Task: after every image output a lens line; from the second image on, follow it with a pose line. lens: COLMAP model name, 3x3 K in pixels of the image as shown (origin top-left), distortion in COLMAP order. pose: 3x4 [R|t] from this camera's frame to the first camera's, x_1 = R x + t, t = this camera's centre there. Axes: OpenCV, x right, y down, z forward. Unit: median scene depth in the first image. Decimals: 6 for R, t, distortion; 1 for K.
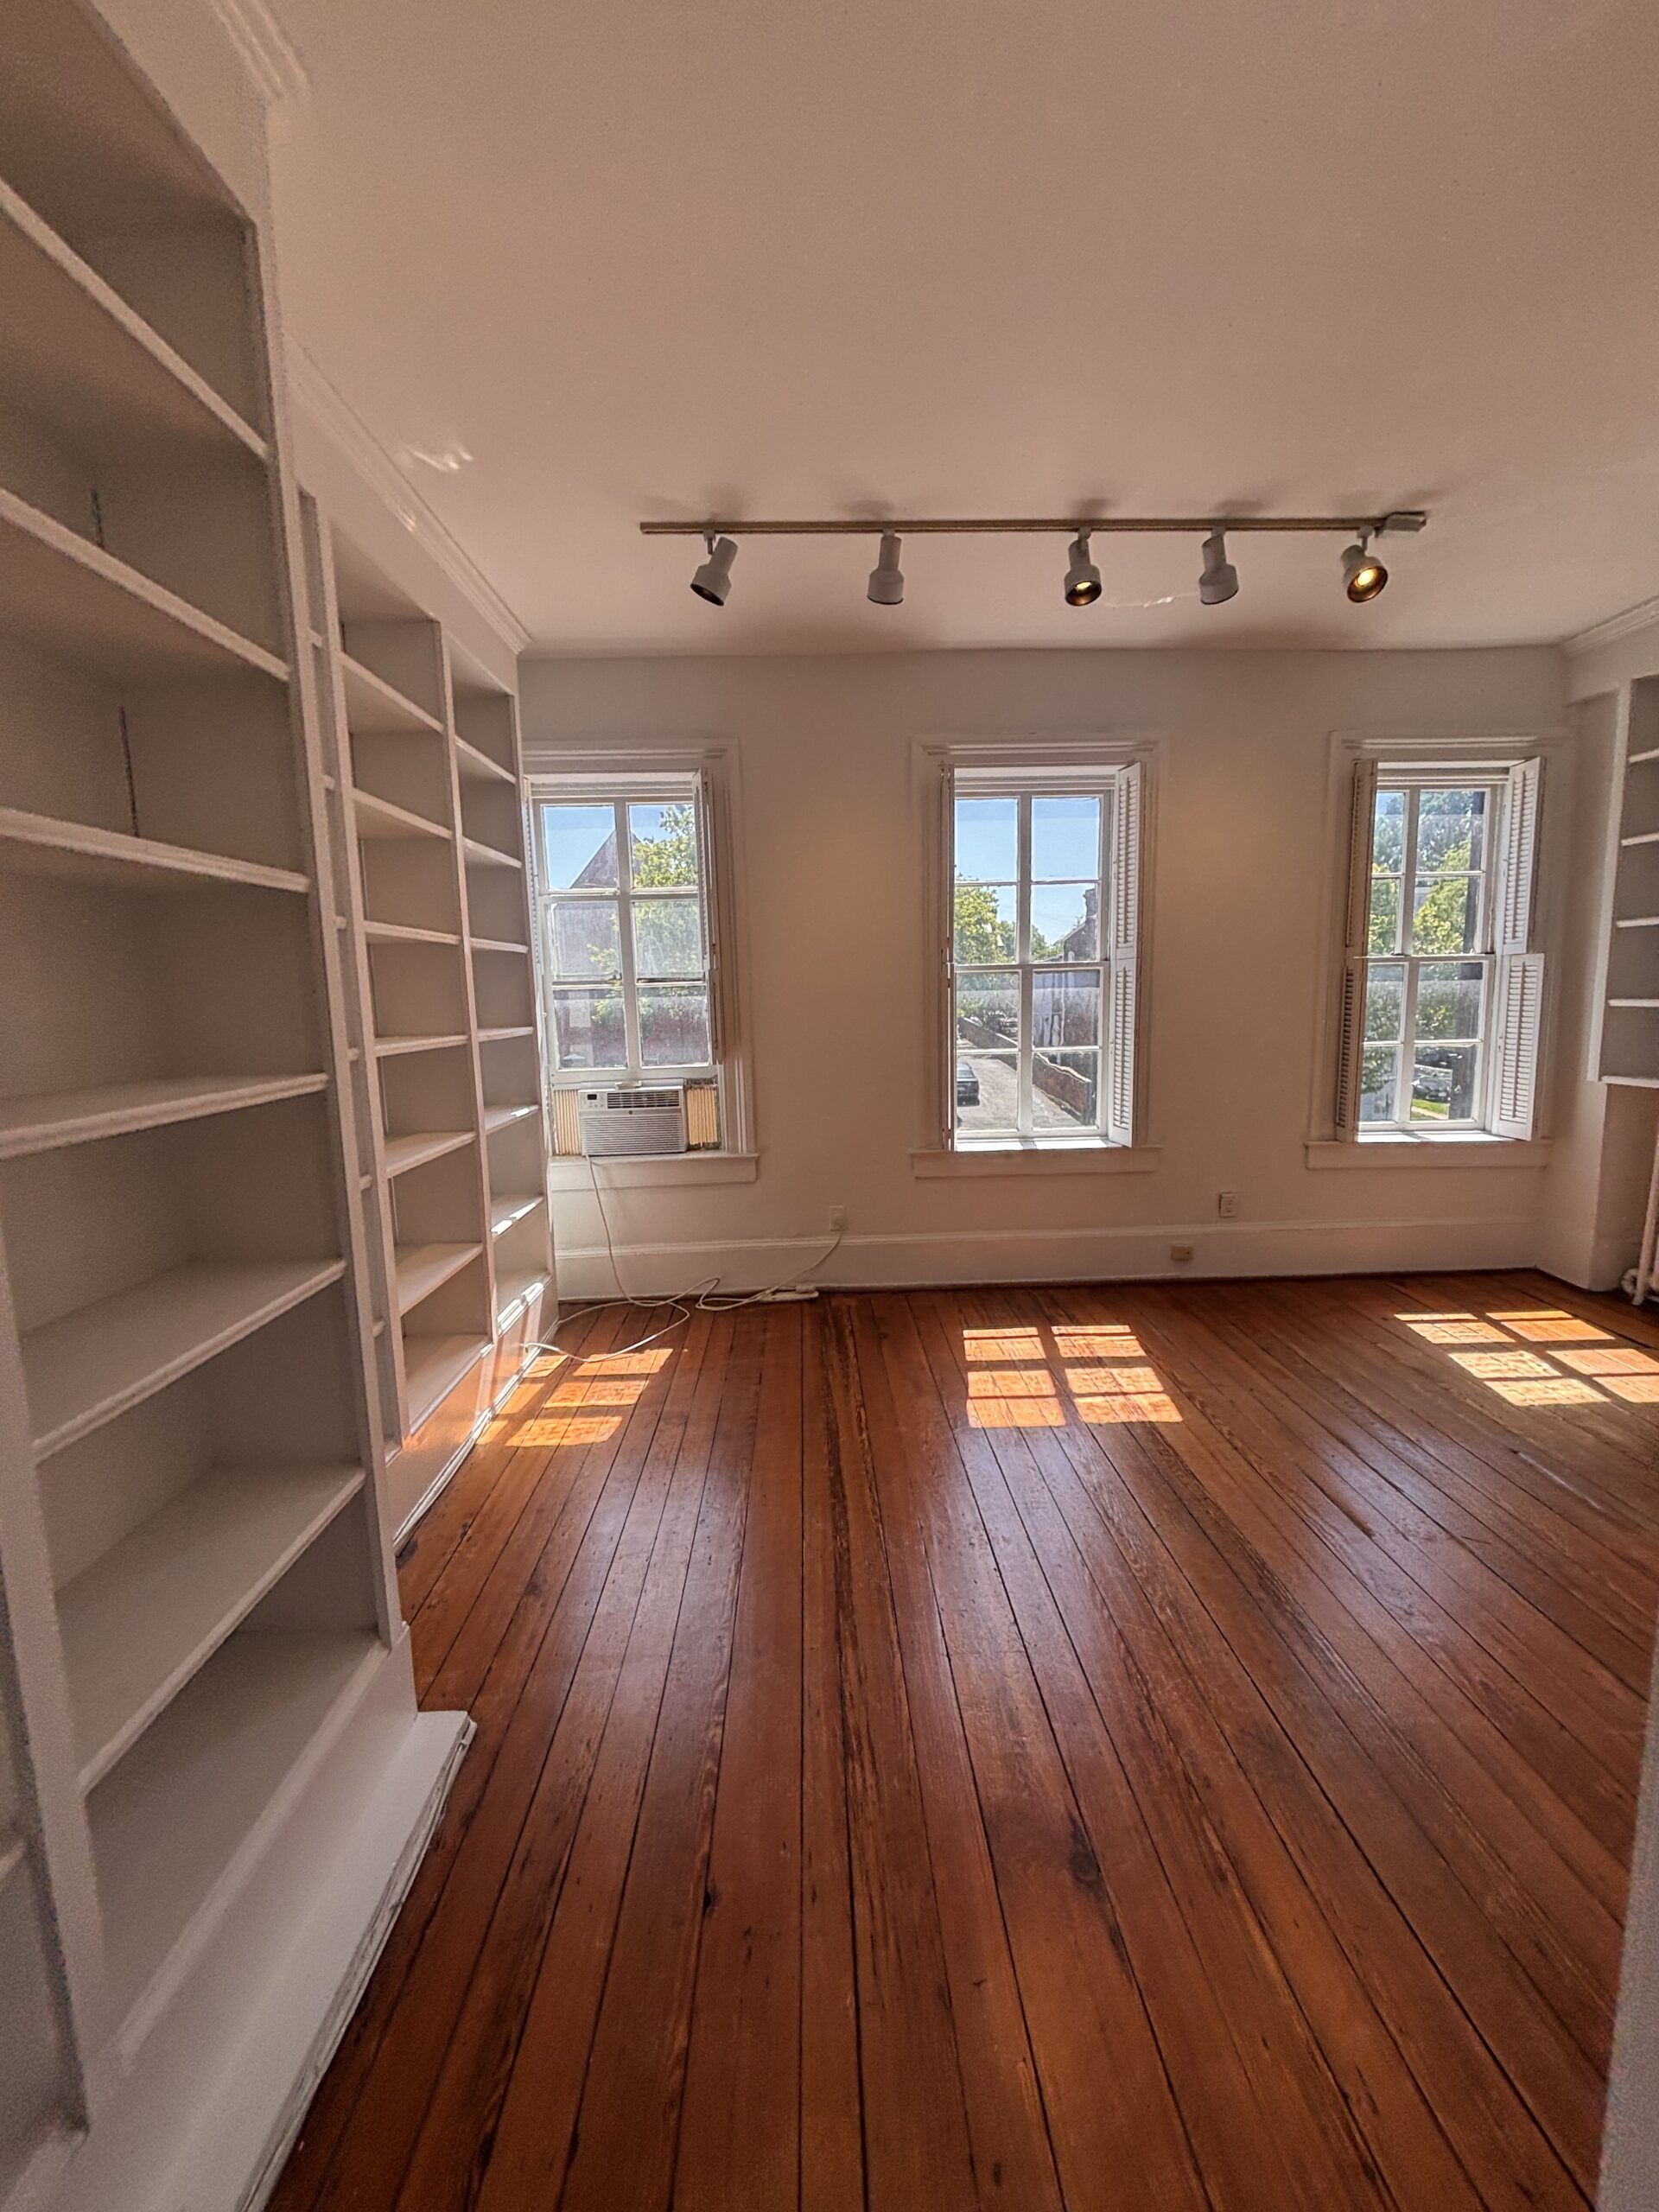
lens RADIAL K [[891.5, 0, 827.8], [0, 891.5, 1104.8], [0, 0, 1]] dist [-0.059304, -0.000130]
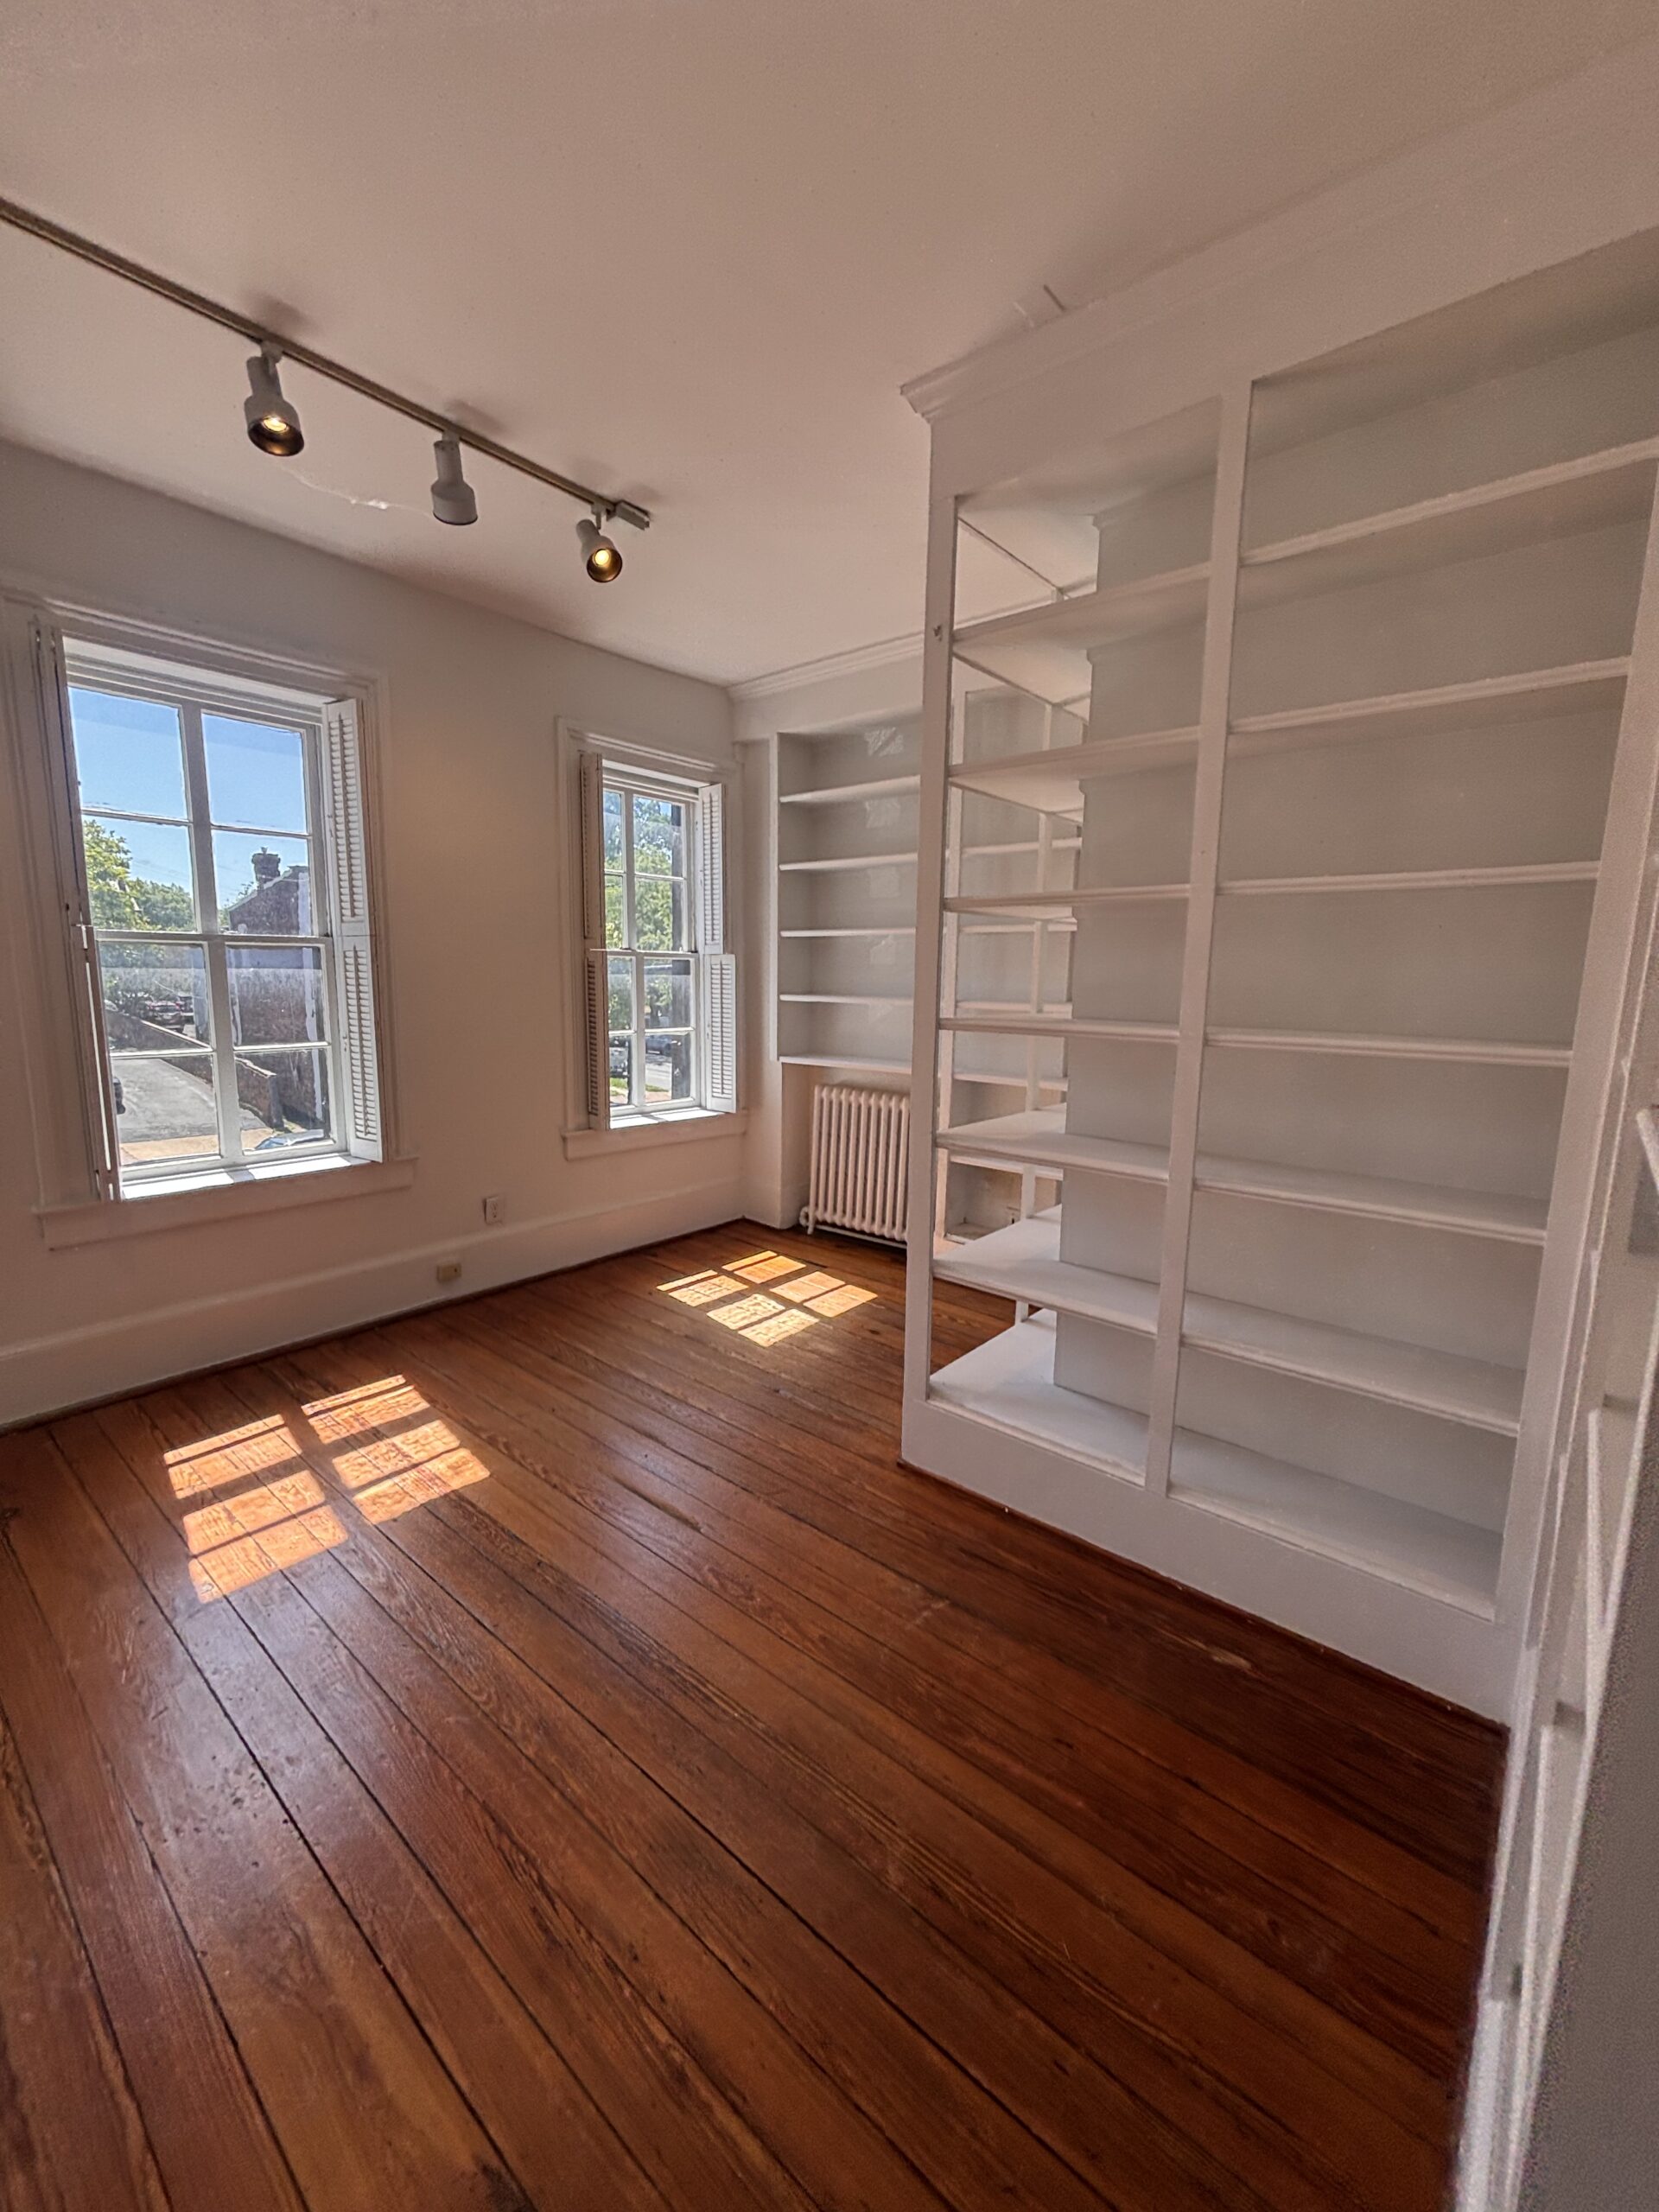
lens RADIAL K [[884.8, 0, 838.2], [0, 884.8, 1109.1], [0, 0, 1]] dist [-0.000572, -0.001019]
pose [[0.658307, -0.074196, 0.749084, 0.000329], [0.058827, 0.997158, 0.047069, -0.017217], [-0.750448, 0.013081, 0.660800, 0.119569]]
